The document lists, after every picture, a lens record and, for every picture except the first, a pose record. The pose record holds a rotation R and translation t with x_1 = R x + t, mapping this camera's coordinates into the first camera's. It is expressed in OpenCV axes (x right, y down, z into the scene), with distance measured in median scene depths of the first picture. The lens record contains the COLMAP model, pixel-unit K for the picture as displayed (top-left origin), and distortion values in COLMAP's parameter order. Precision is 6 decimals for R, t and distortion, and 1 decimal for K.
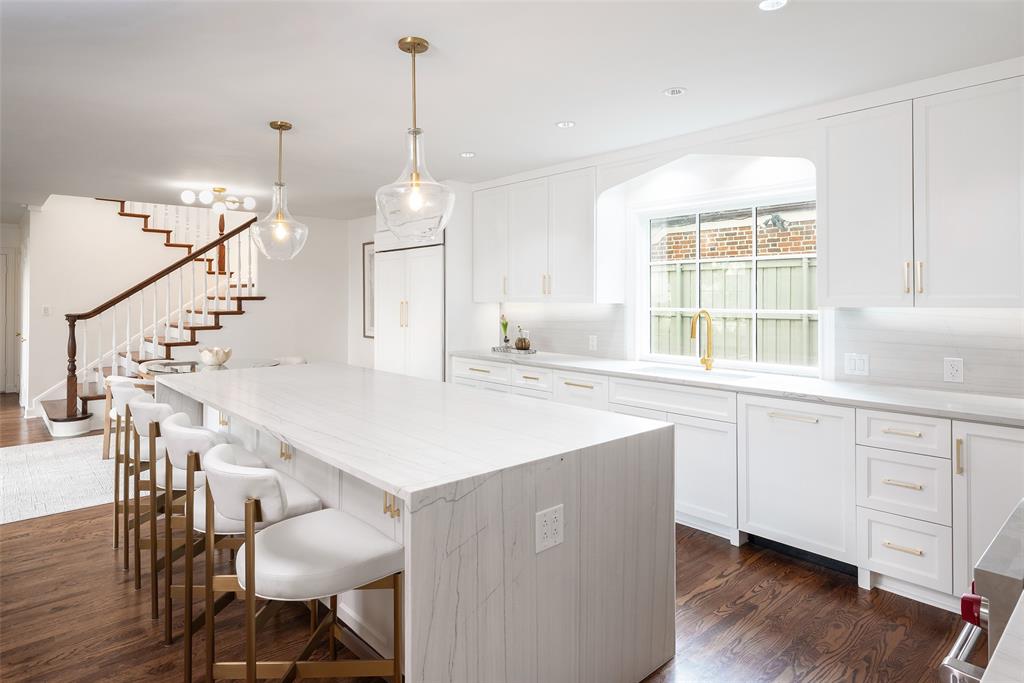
lens RADIAL K [[595.0, 0, 510.7], [0, 595.0, 296.0], [0, 0, 1]] dist [-0.001070, 0.000729]
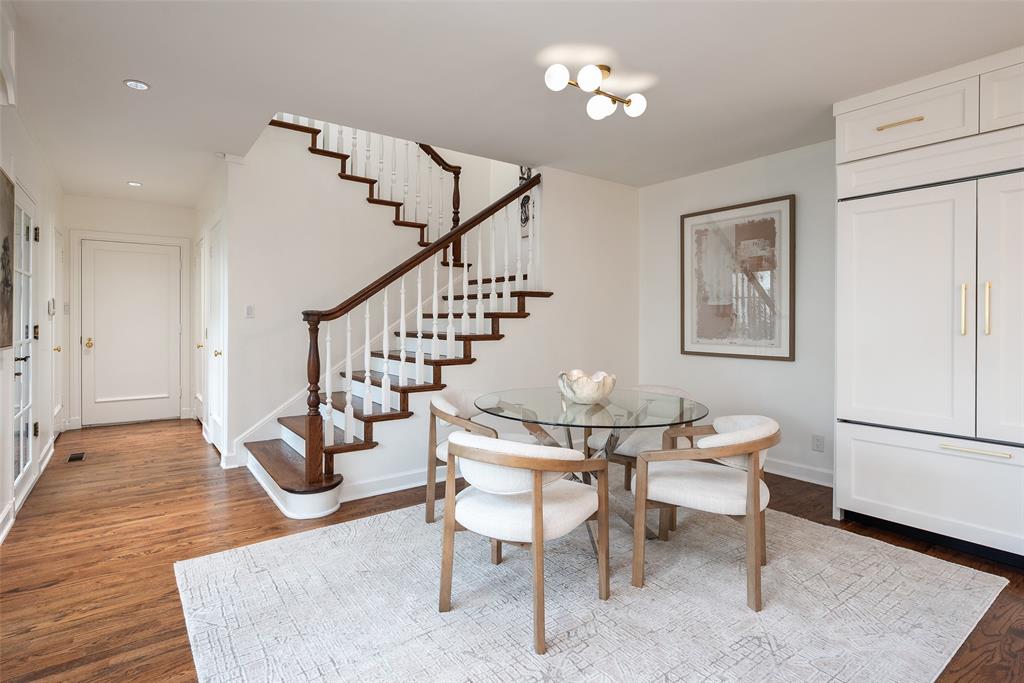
lens RADIAL K [[508.2, 0, 508.3], [0, 508.2, 322.5], [0, 0, 1]] dist [0.000390, -0.000006]
pose [[0.996011, 0.004021, -0.089136, -0.428678], [-0.003156, 0.999947, 0.009842, 0.031245], [0.089171, -0.009521, 0.995971, 0.440612]]
